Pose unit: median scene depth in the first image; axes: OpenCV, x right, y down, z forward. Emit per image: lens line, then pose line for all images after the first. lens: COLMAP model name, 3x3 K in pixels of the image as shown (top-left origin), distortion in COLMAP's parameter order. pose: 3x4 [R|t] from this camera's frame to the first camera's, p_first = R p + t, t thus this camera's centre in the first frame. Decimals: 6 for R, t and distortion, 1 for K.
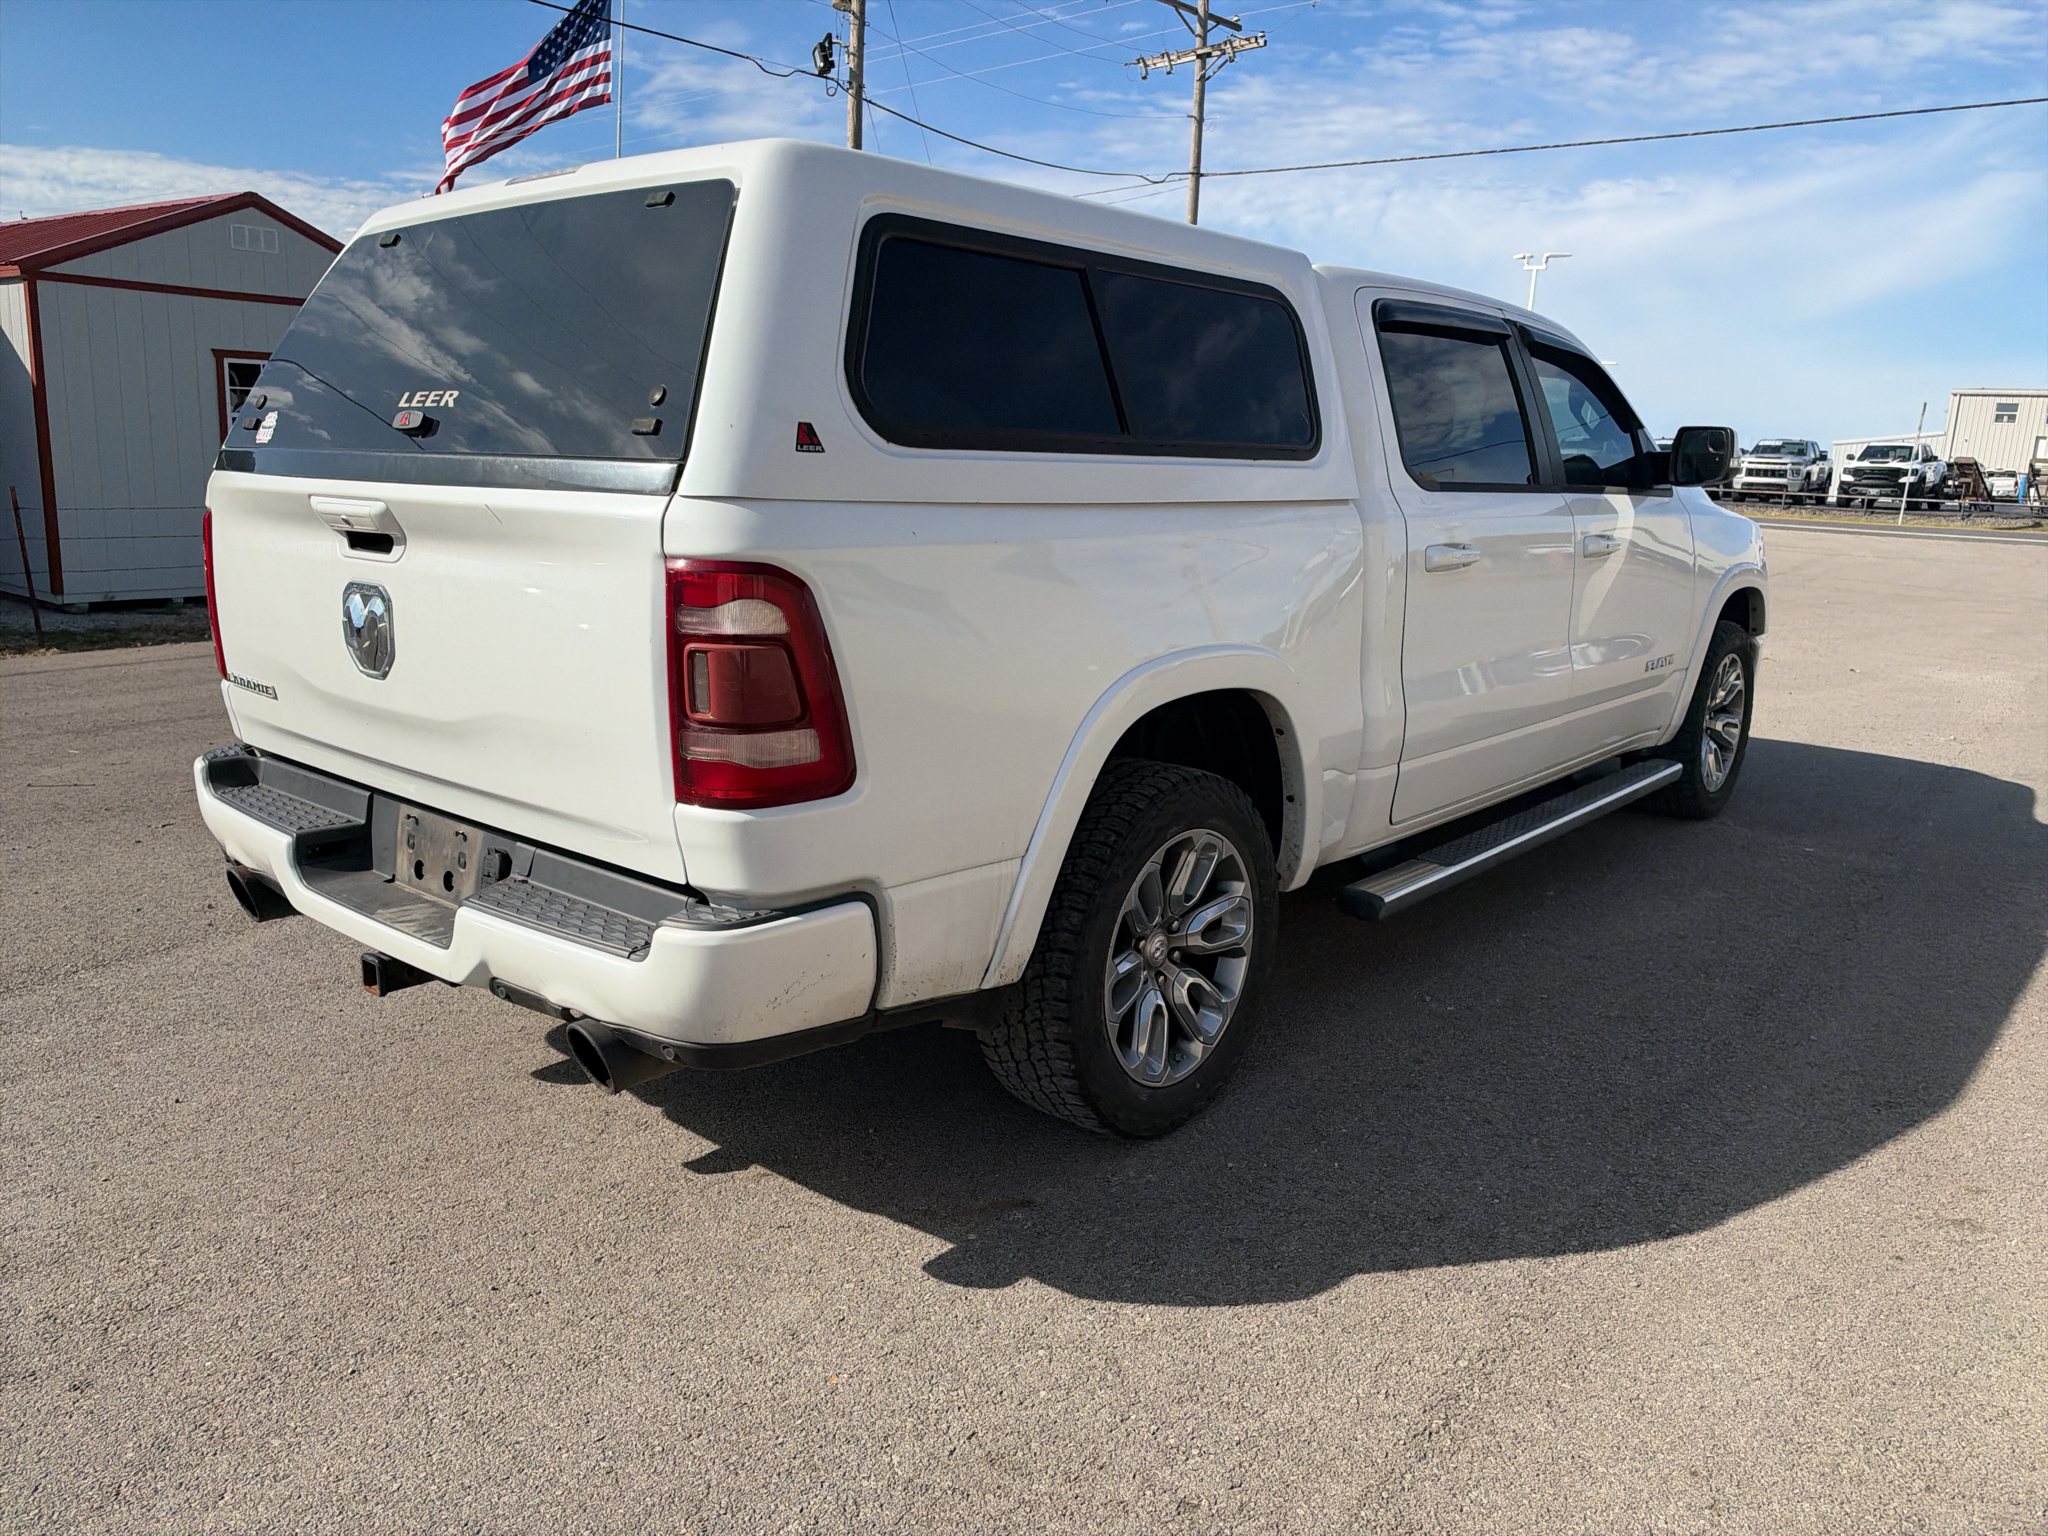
lens RADIAL K [[1526.0, 0, 1013.3], [0, 1526.0, 756.7], [0, 0, 1]] dist [-0.043676, 0.032638]
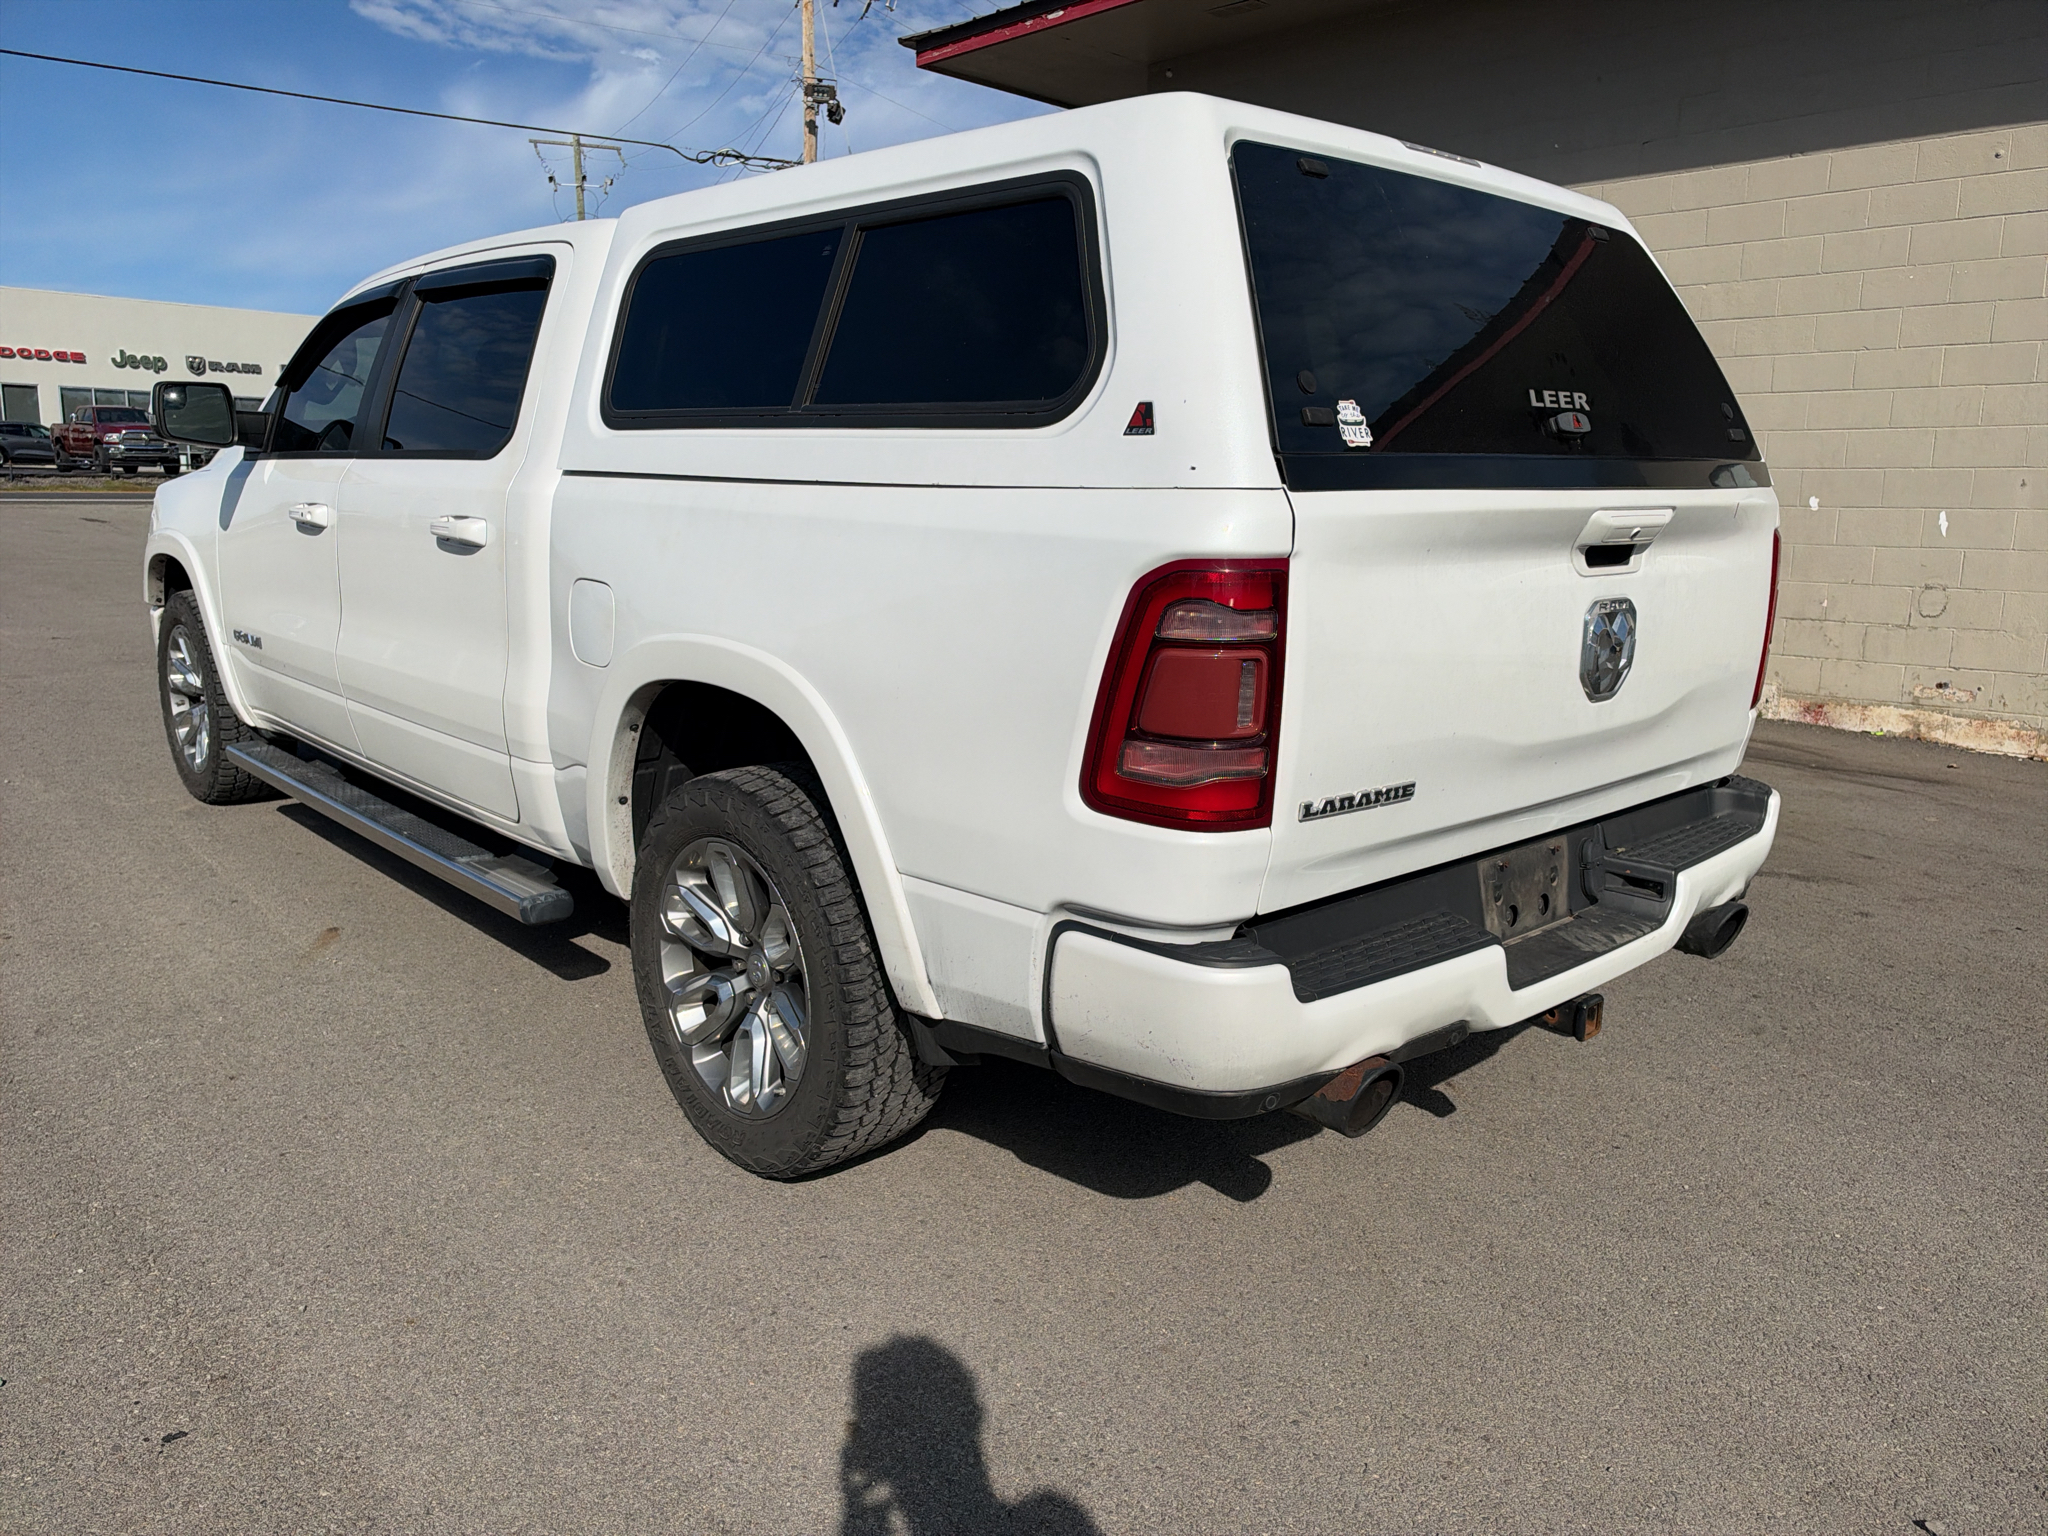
lens RADIAL K [[1521.4, 0, 1043.3], [0, 1521.4, 770.9], [0, 0, 1]] dist [-0.039905, -0.001435]
pose [[0.119250, -0.230381, 0.965766, -0.297726], [0.186983, 0.960513, 0.206040, -0.057886], [-0.975098, 0.156011, 0.157618, 0.259161]]
